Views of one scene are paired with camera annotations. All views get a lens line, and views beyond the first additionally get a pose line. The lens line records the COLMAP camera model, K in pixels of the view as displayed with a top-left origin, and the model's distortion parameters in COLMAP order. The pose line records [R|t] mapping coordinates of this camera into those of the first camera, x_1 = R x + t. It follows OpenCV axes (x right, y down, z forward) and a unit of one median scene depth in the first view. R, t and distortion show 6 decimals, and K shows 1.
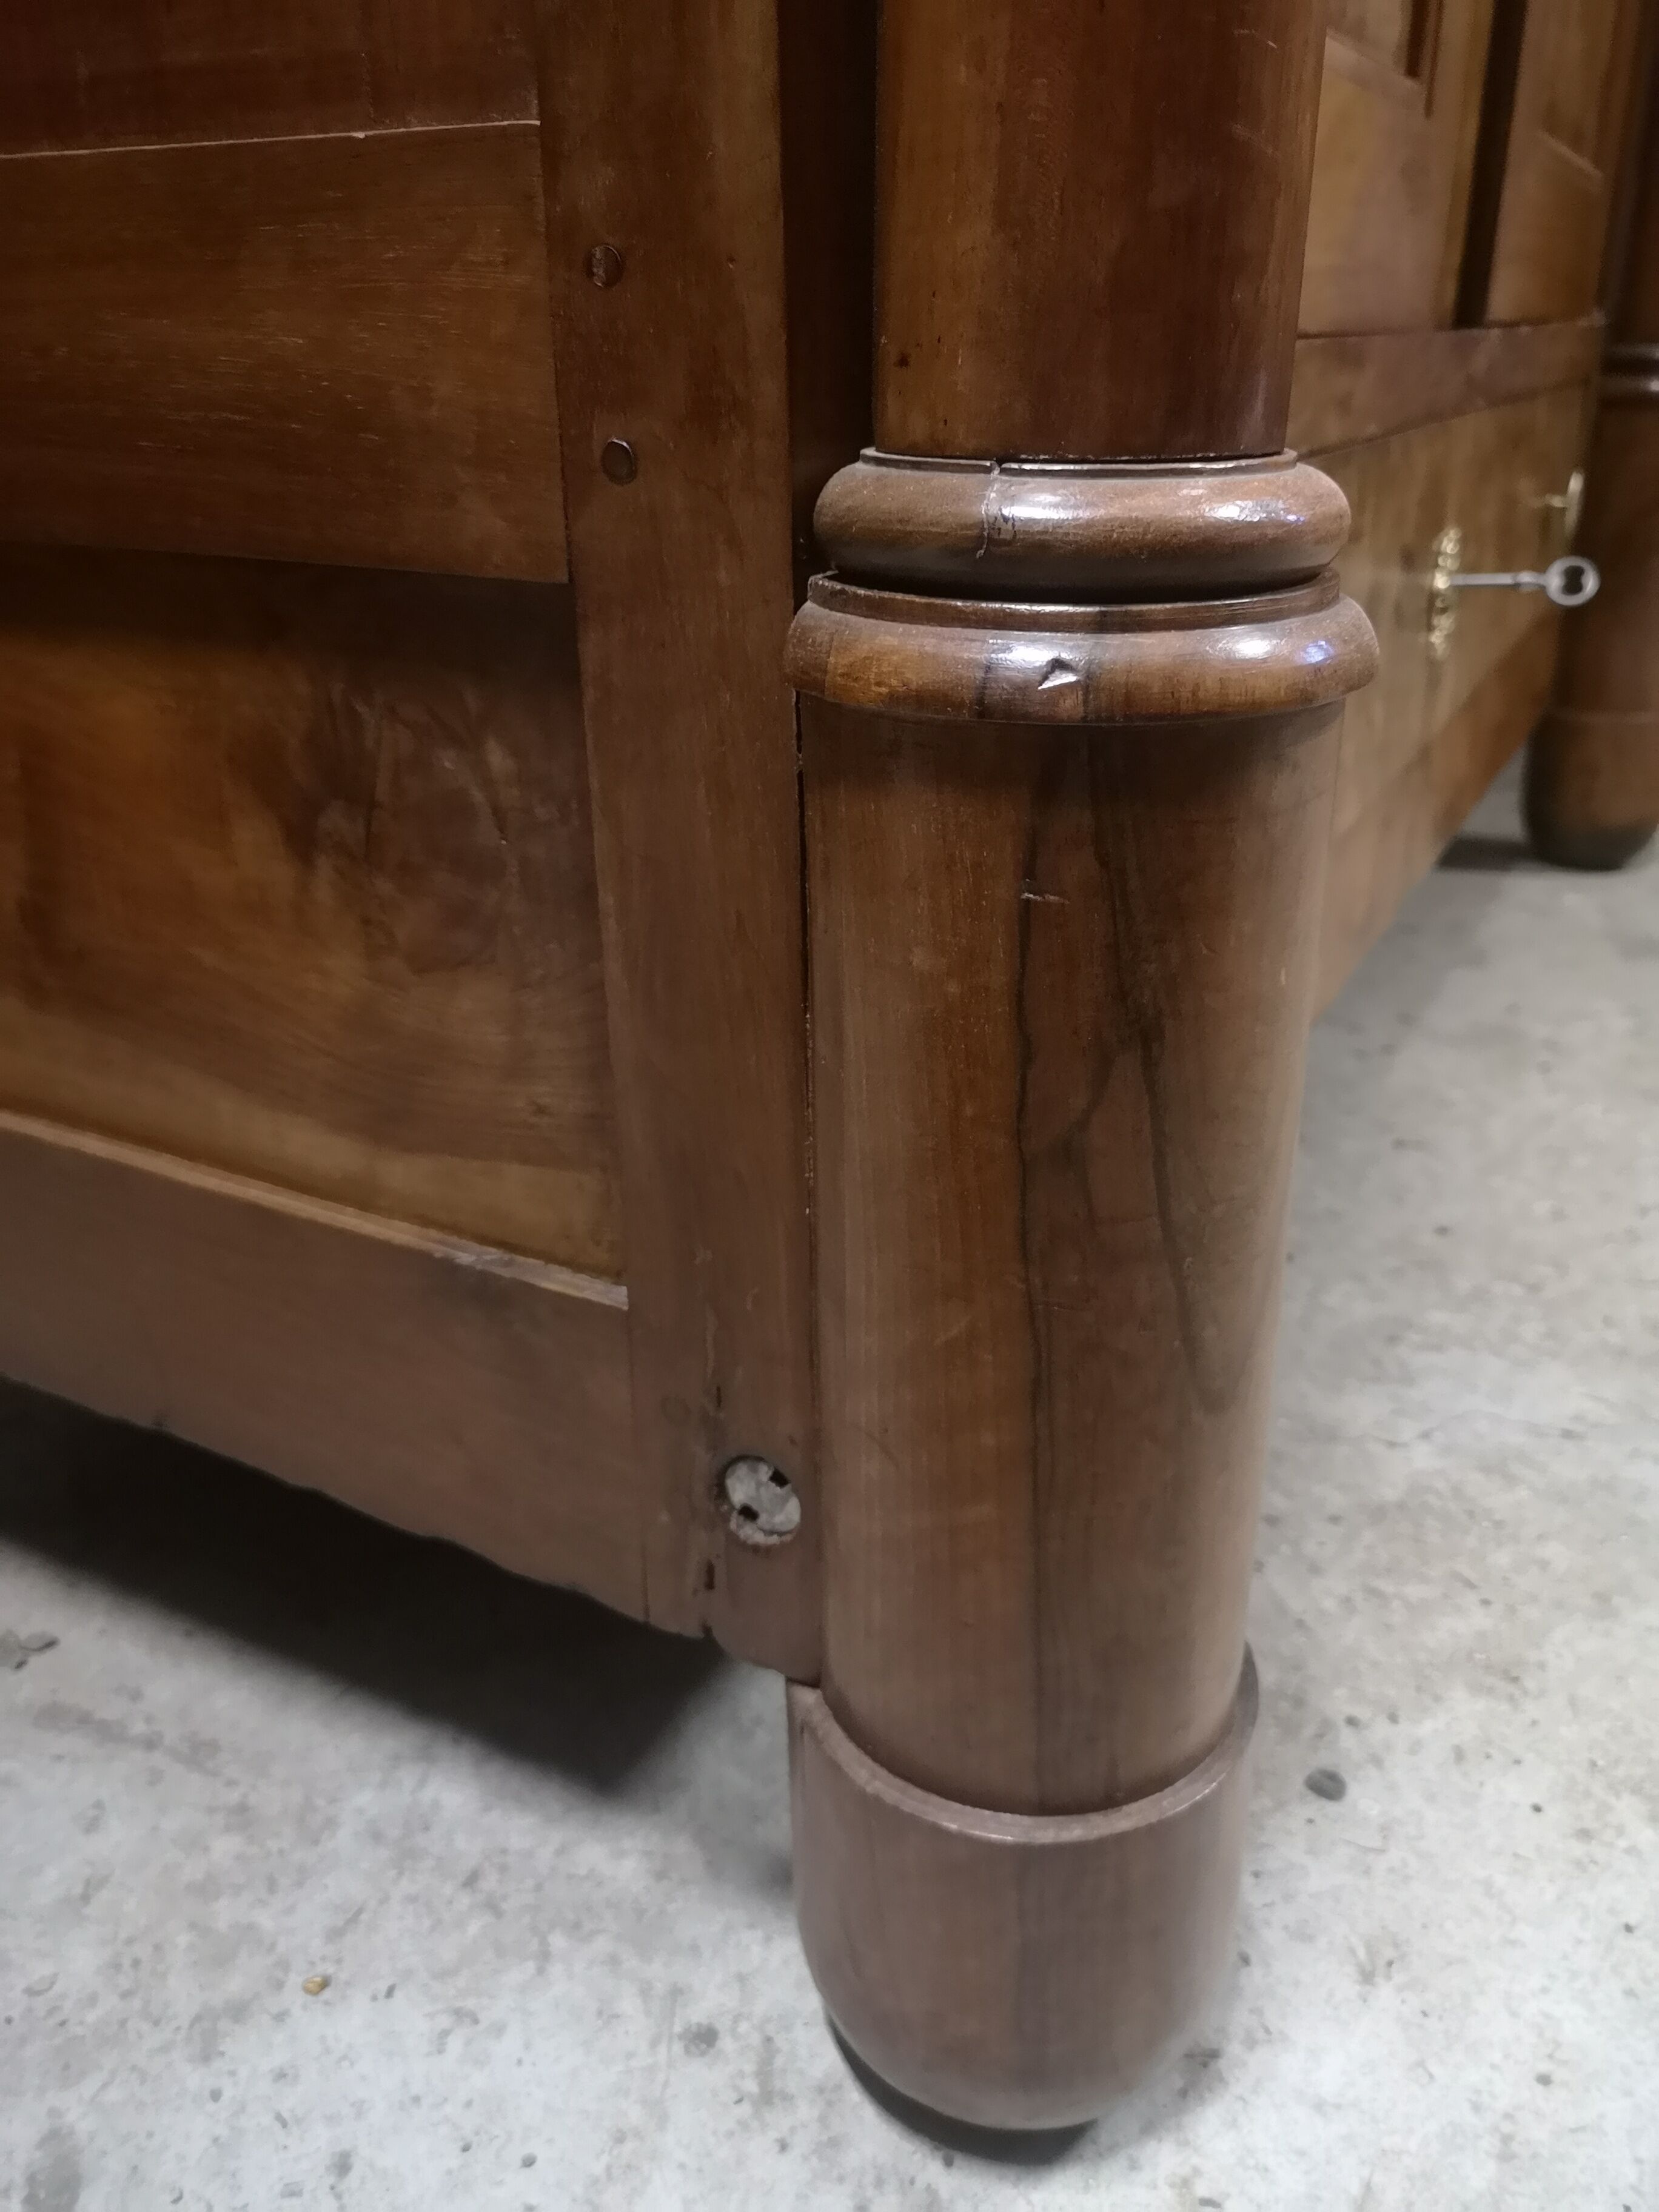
lens RADIAL K [[1723.4, 0, 827.1], [0, 1723.4, 1086.2], [0, 0, 1]] dist [0.082150, -0.078541]
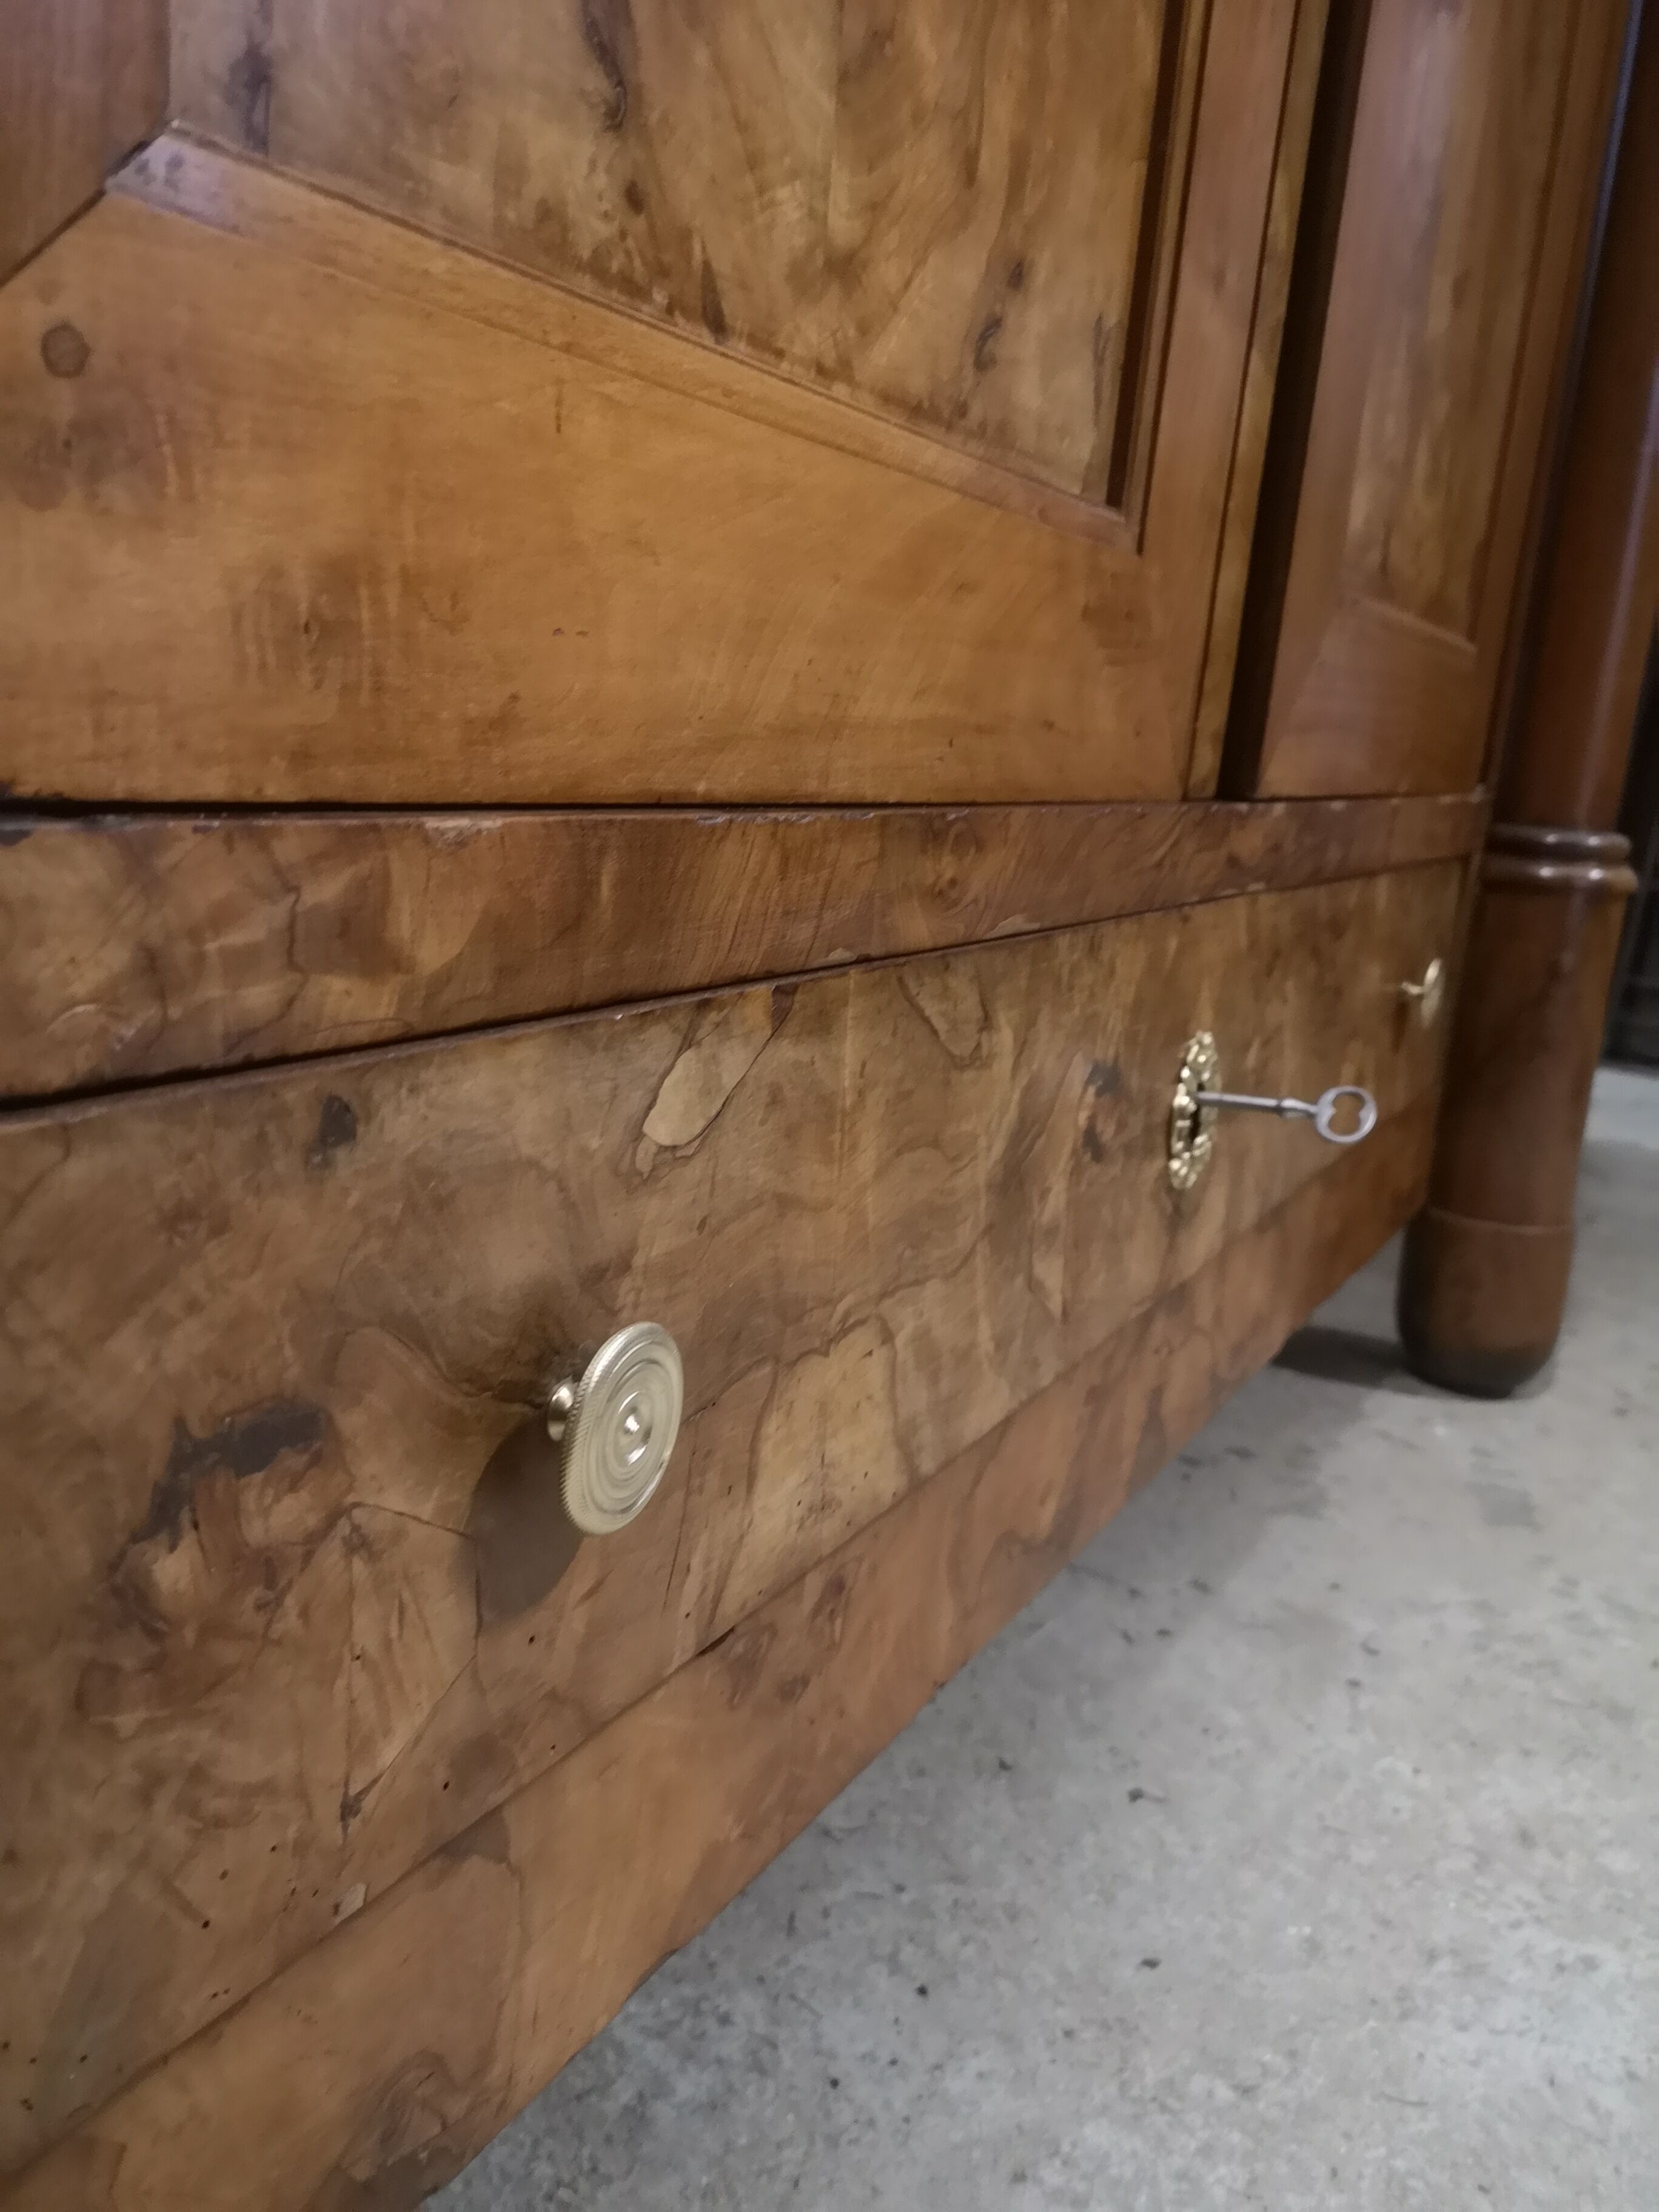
lens RADIAL K [[1723.4, 0, 826.1], [0, 1723.4, 1112.5], [0, 0, 1]] dist [0.082150, -0.078541]
pose [[0.994740, 0.101724, -0.011993, 0.185957], [-0.102213, 0.978232, -0.180597, -0.114259], [-0.006640, 0.180873, 0.983484, 0.210458]]
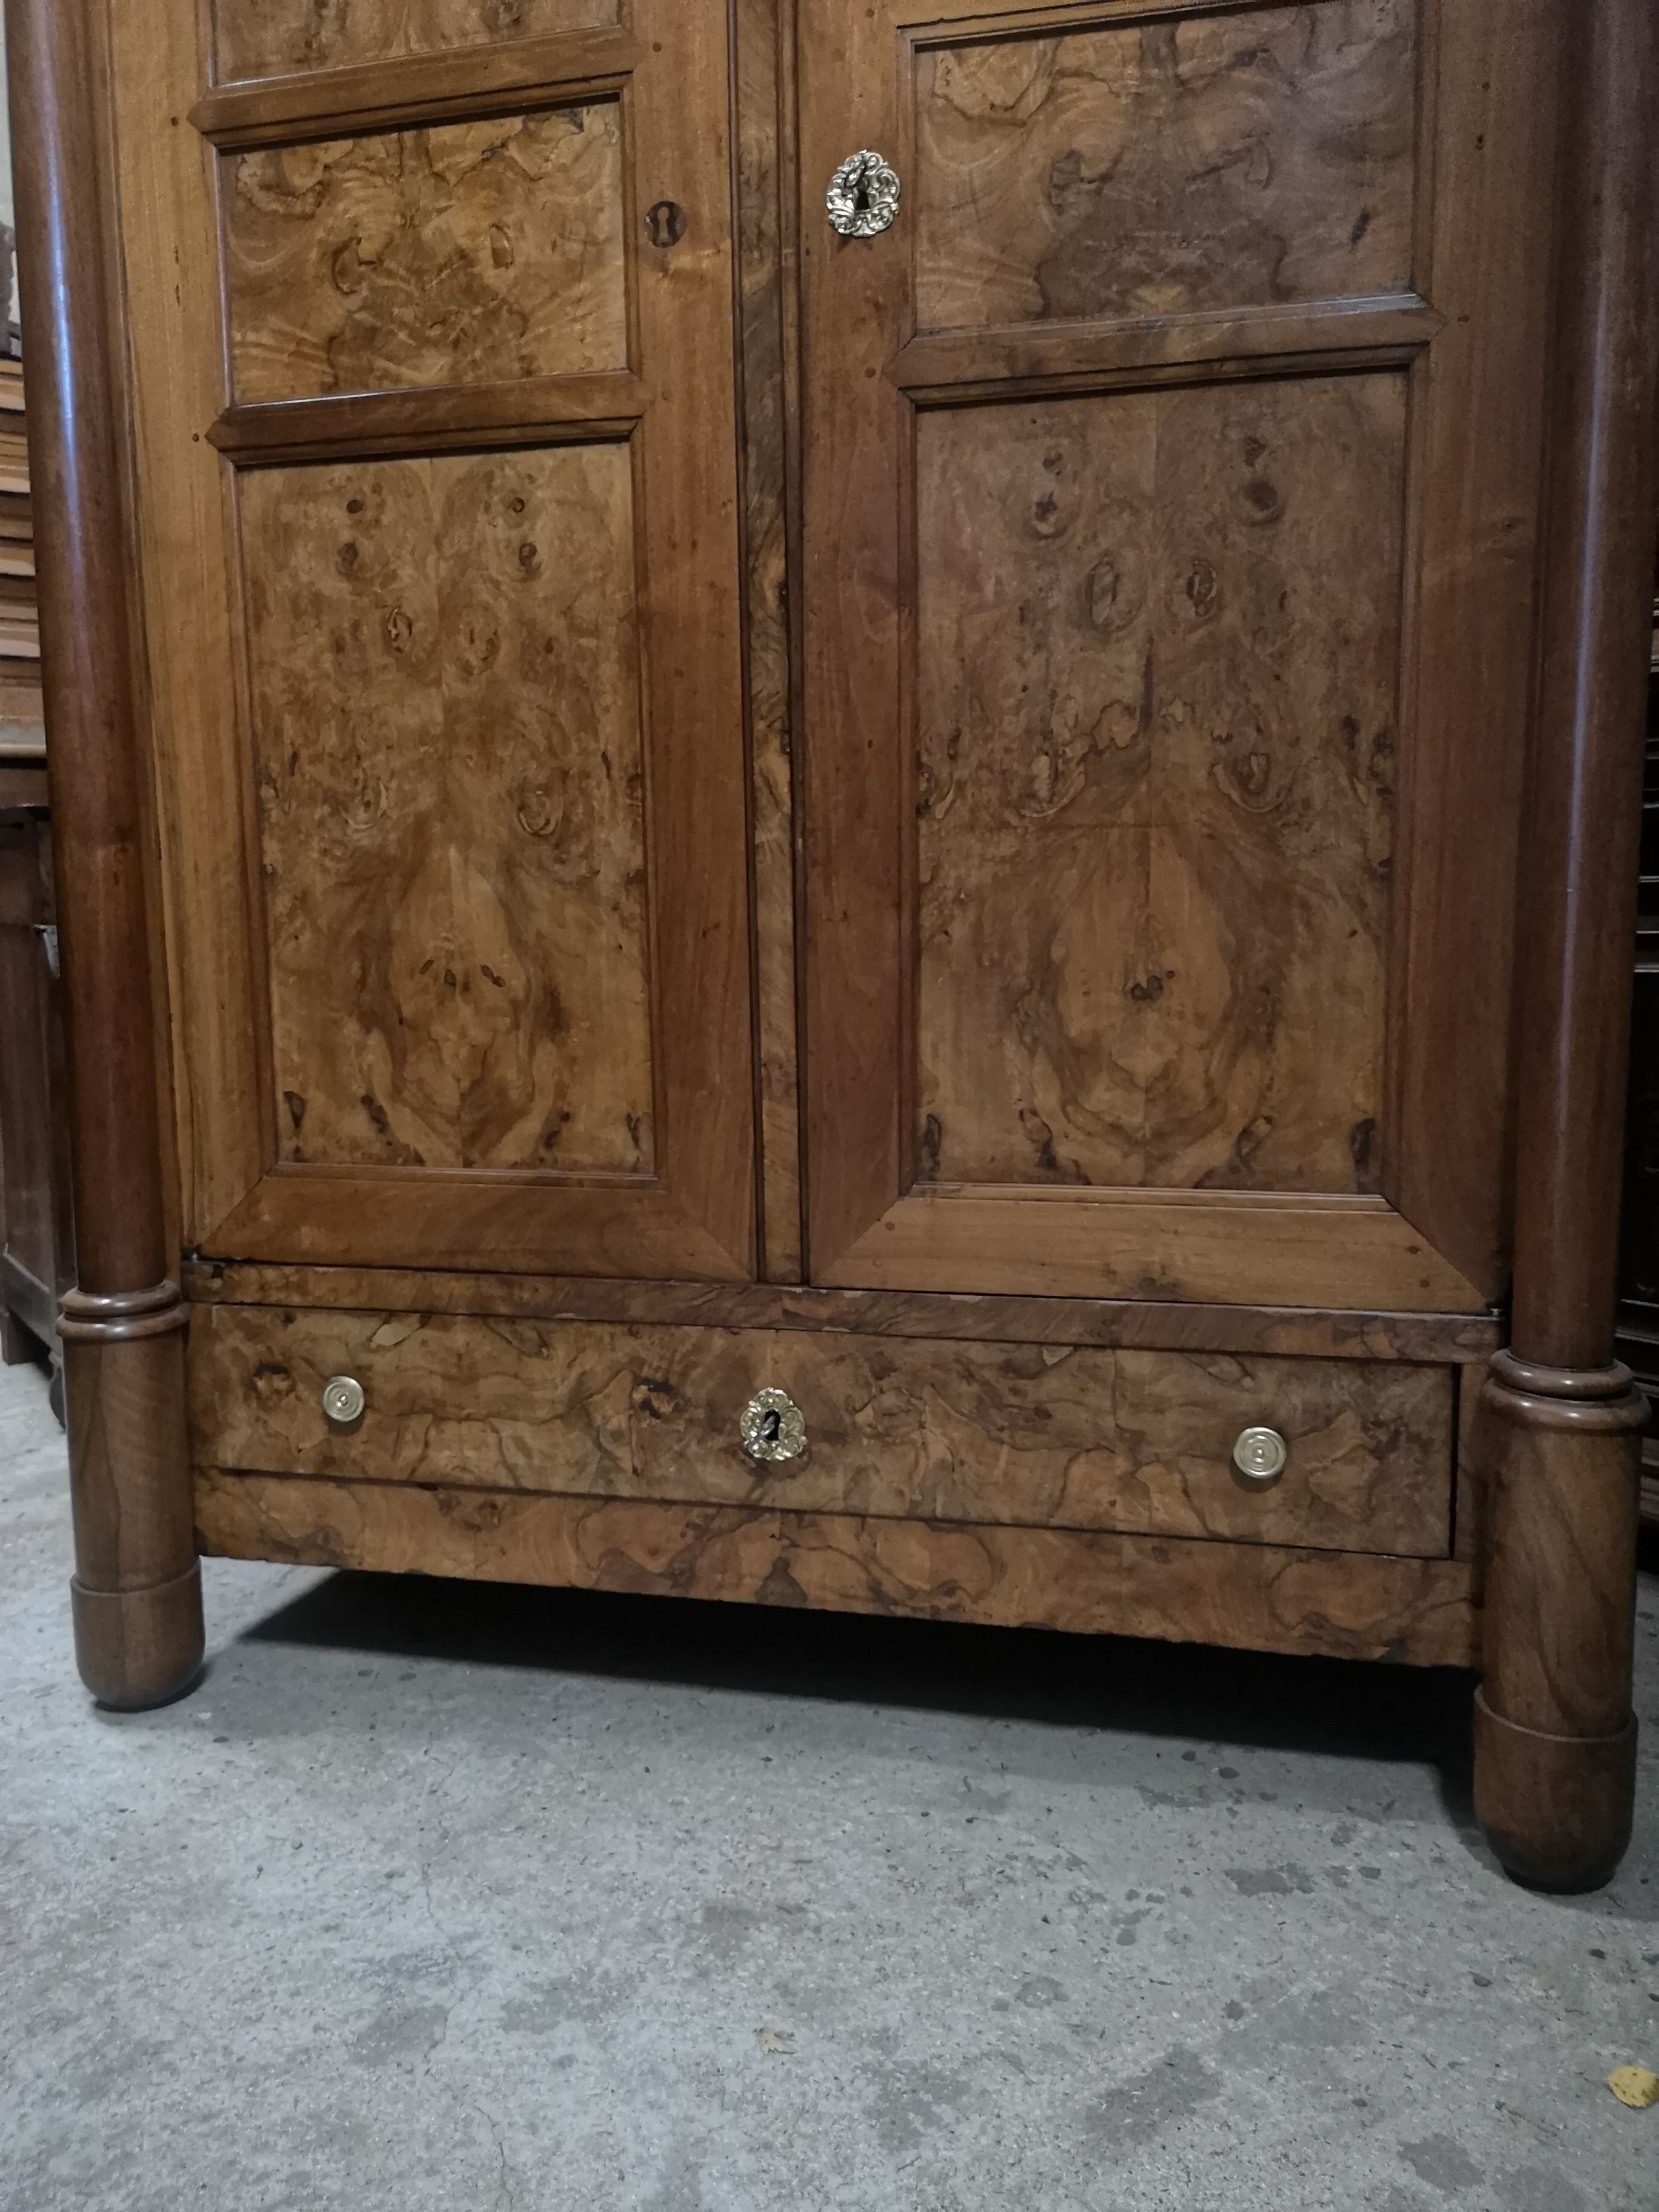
lens RADIAL K [[1723.4, 0, 821.7], [0, 1723.4, 1092.7], [0, 0, 1]] dist [0.082150, -0.078541]
pose [[0.232757, 0.129840, -0.963829, 1.887328], [-0.376462, 0.925815, 0.033807, -0.632111], [0.896717, 0.354976, 0.264370, 0.447086]]
